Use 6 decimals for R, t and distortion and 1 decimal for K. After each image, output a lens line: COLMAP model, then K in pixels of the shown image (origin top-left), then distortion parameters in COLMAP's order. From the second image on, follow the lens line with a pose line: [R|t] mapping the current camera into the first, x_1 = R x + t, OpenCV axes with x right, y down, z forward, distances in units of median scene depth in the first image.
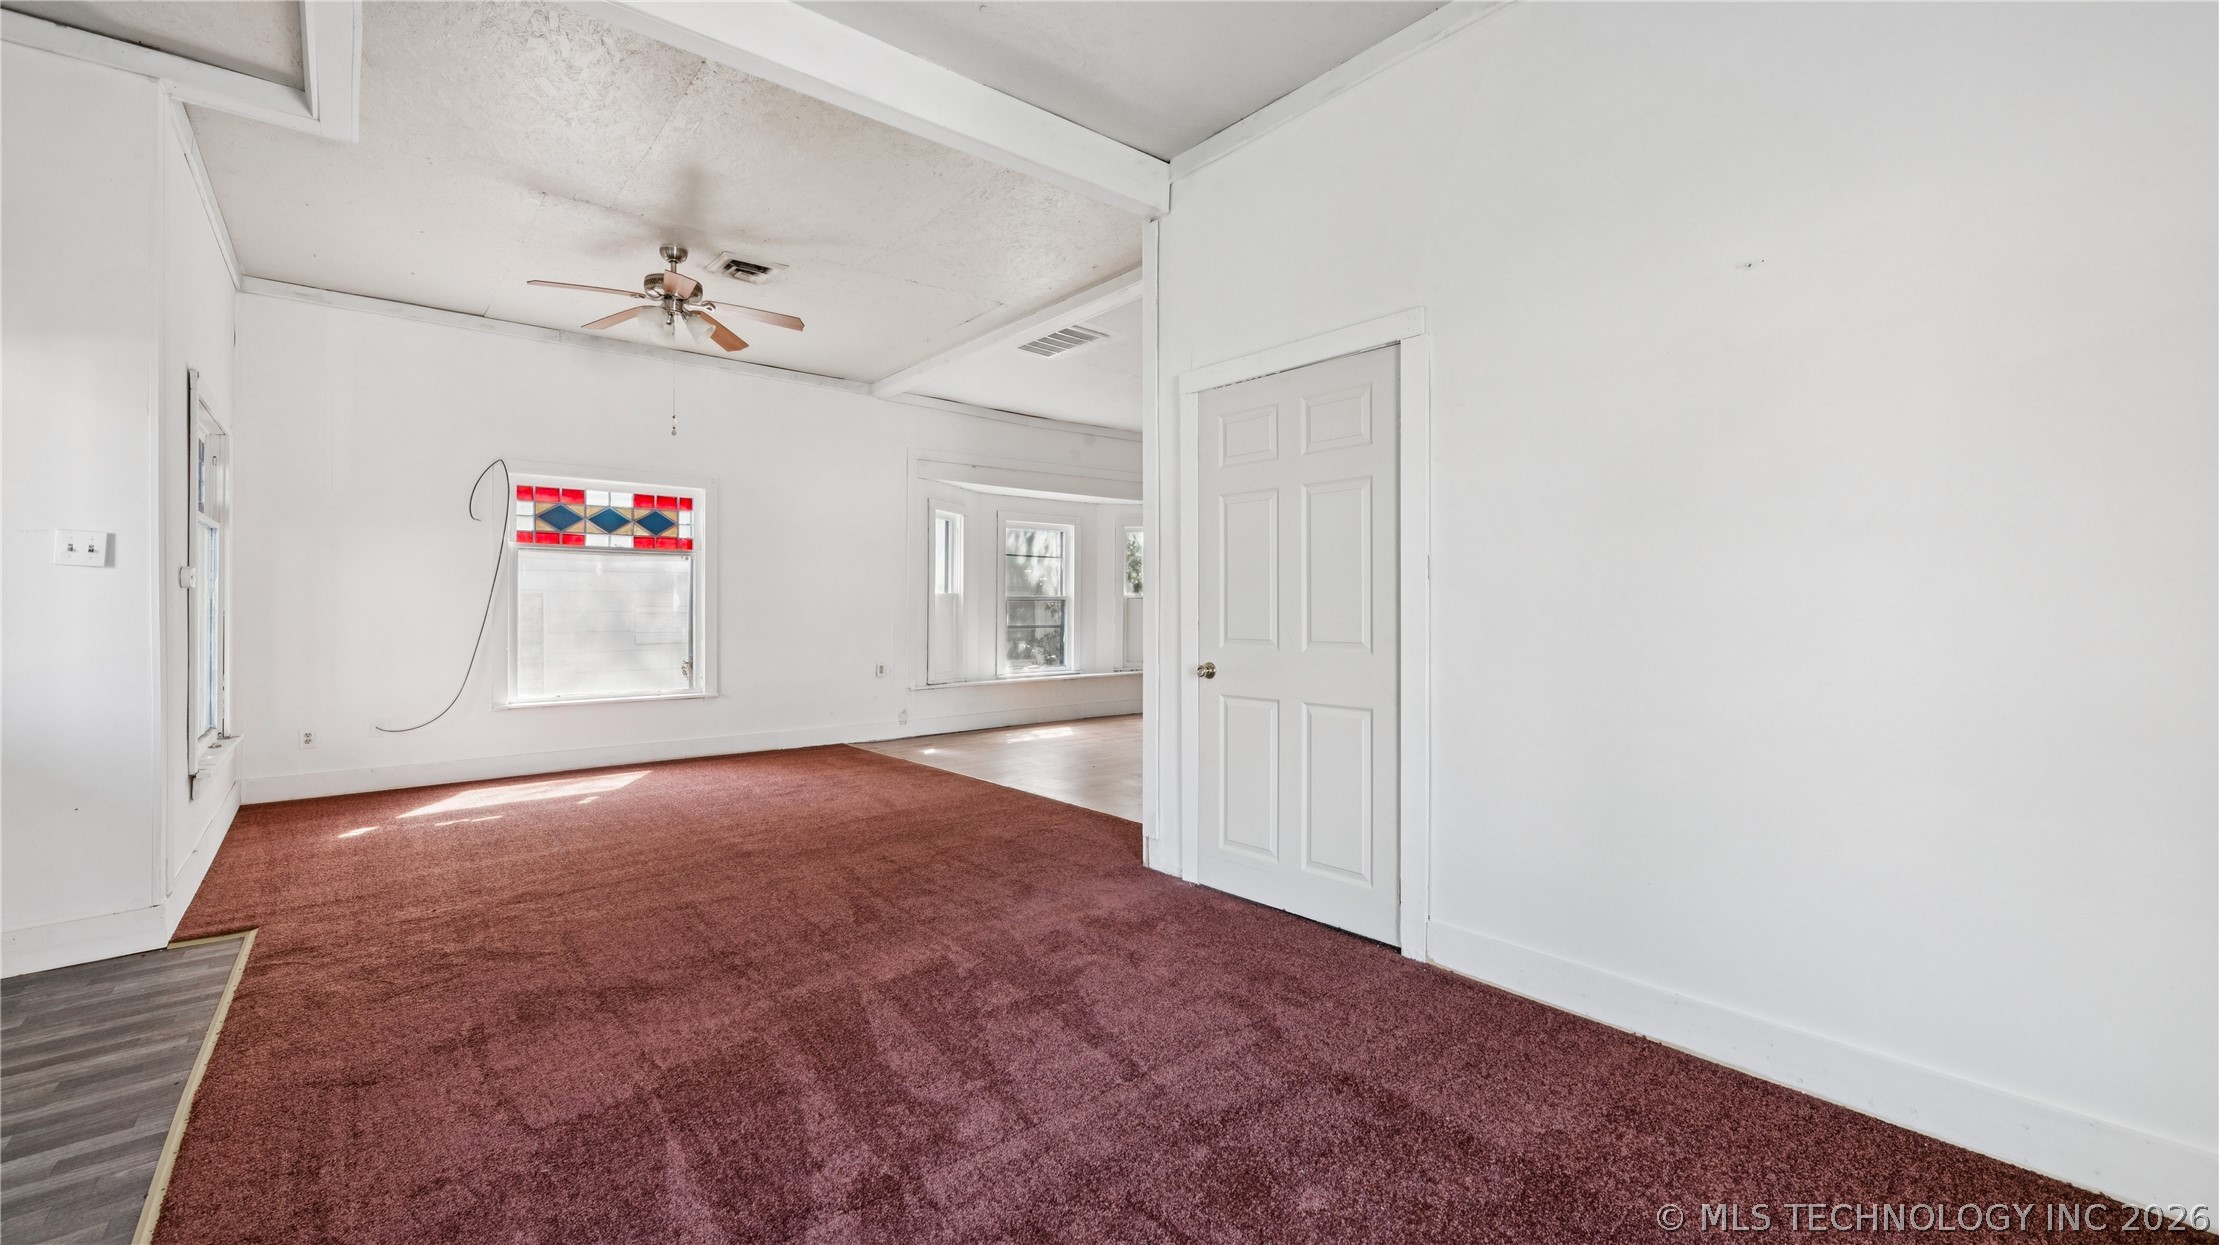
lens RADIAL K [[895.4, 0, 1125.1], [0, 895.4, 606.4], [0, 0, 1]] dist [0.003316, 0.000553]
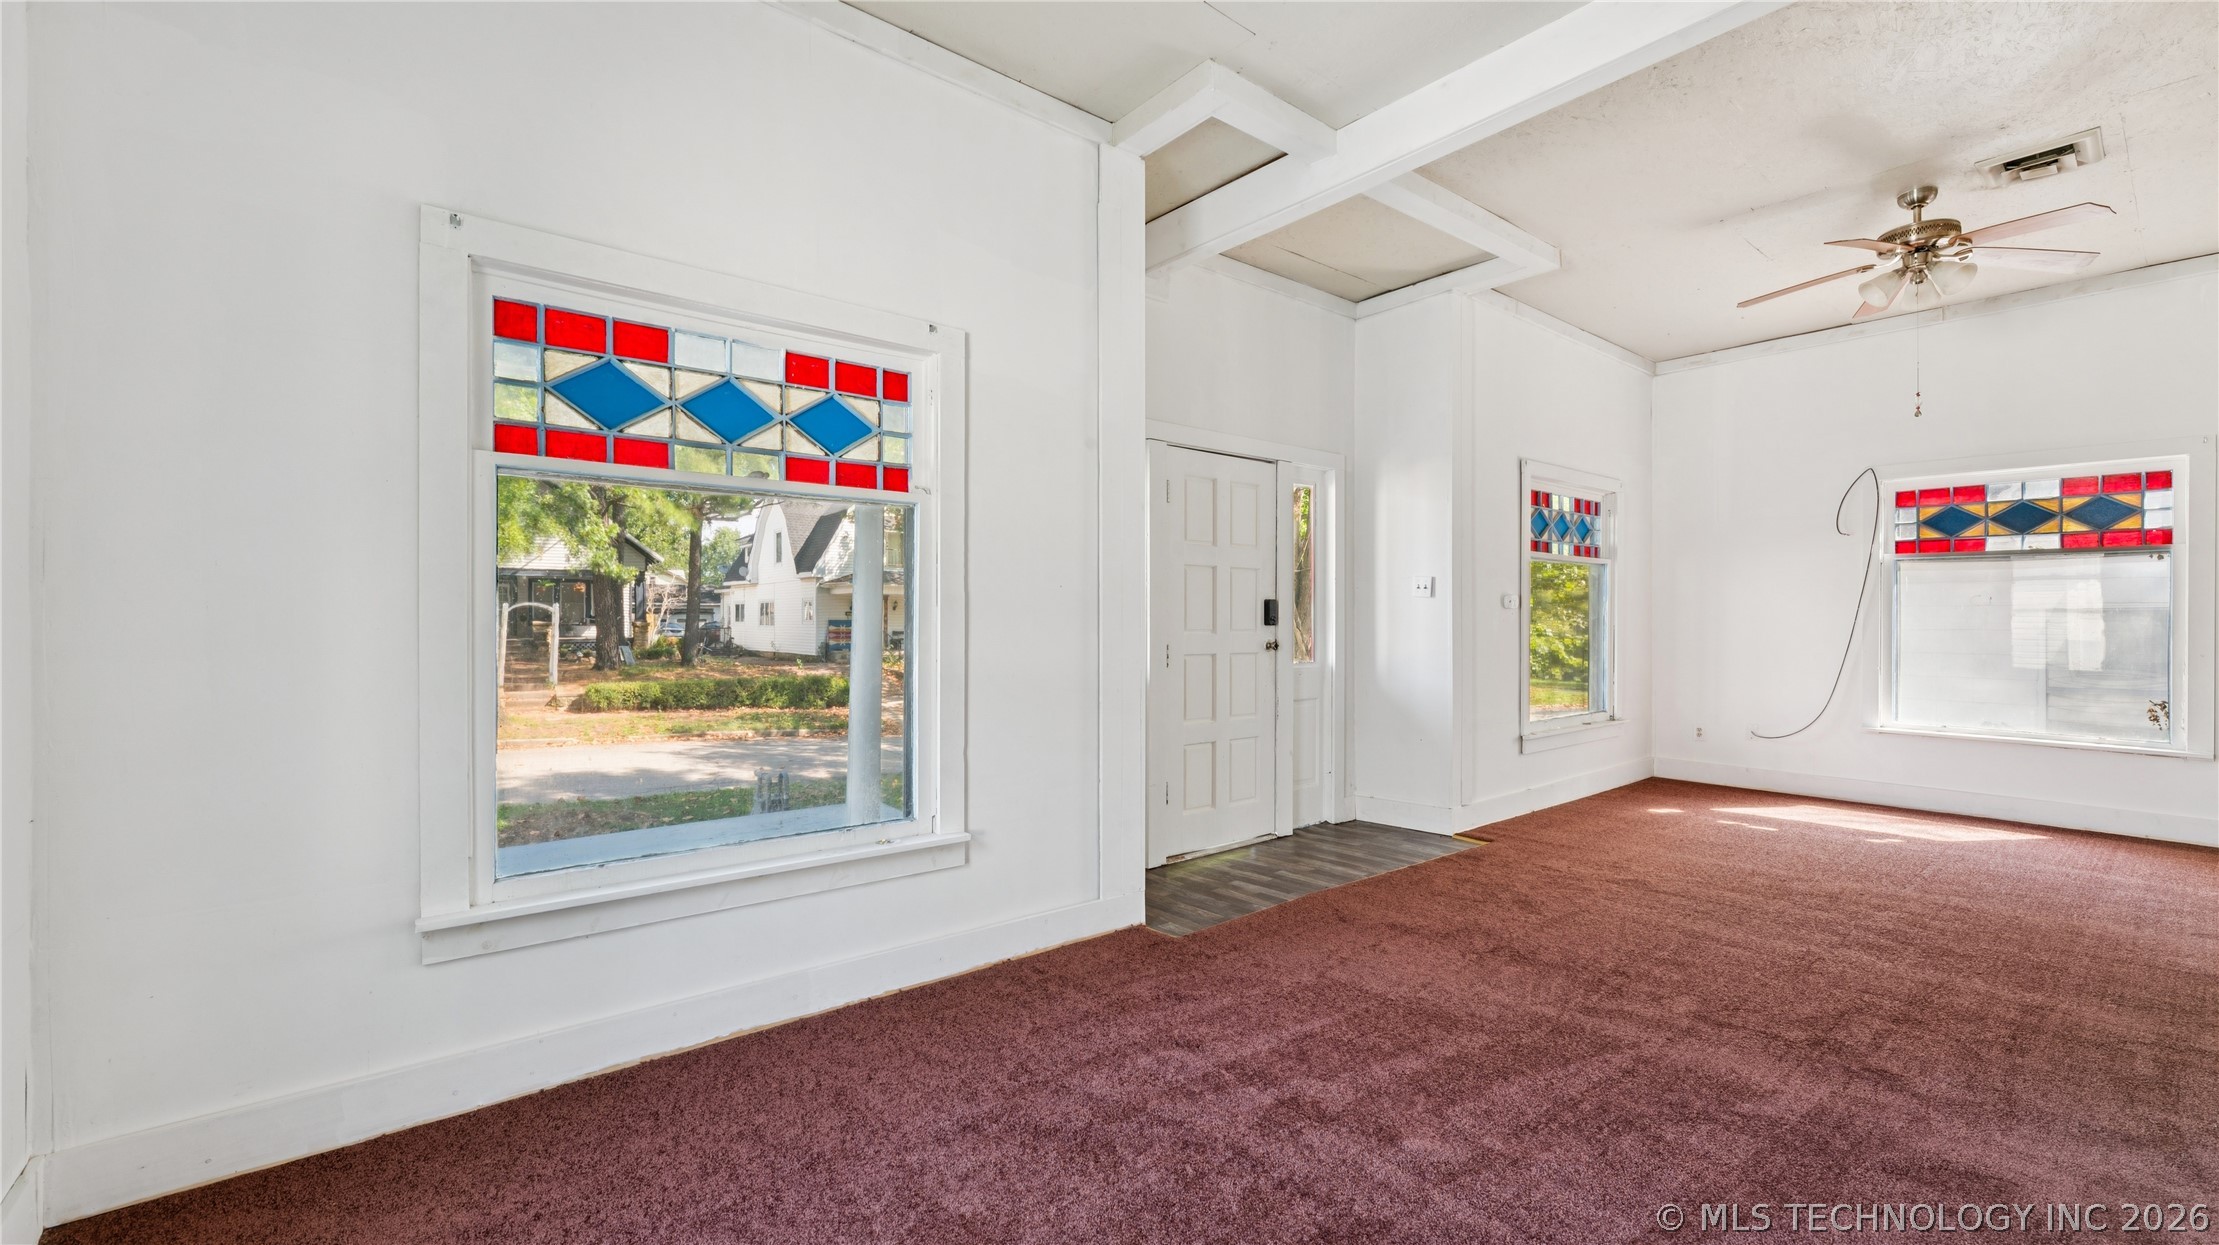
lens RADIAL K [[895.4, 0, 1113.2], [0, 895.4, 622.9], [0, 0, 1]] dist [0.003316, 0.000553]
pose [[-0.012149, 0.006969, -0.999902, 0.254531], [-0.006177, 0.999956, 0.007044, -0.002102], [0.999907, 0.006262, -0.012105, 0.206663]]
